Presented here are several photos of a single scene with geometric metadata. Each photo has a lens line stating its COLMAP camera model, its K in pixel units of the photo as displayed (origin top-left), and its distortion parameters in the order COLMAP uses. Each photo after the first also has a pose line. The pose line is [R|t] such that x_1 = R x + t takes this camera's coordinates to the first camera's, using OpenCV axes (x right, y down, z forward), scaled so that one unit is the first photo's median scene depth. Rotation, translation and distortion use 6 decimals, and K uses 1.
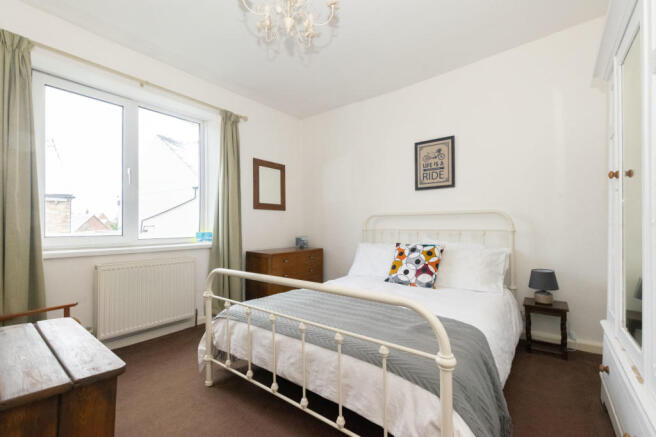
lens RADIAL K [[286.9, 0, 329.3], [0, 286.9, 220.4], [0, 0, 1]] dist [-0.002521, -0.000065]
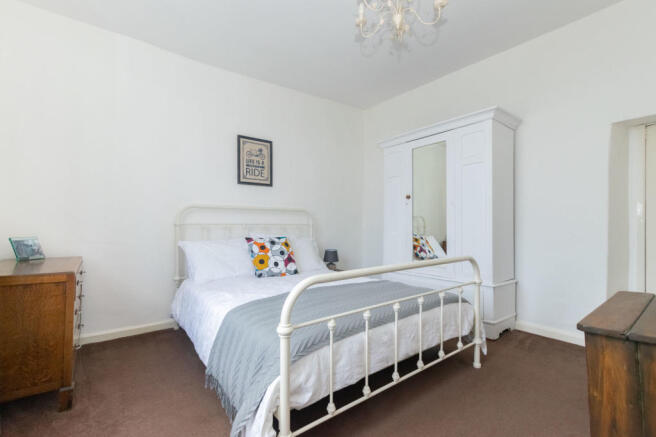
lens RADIAL K [[286.9, 0, 330.1], [0, 286.9, 223.8], [0, 0, 1]] dist [-0.002521, -0.000065]
pose [[0.261353, 0.007555, 0.965214, -0.596017], [-0.019762, 0.999802, -0.002475, 0.029158], [-0.965041, -0.018428, 0.261451, 0.475084]]
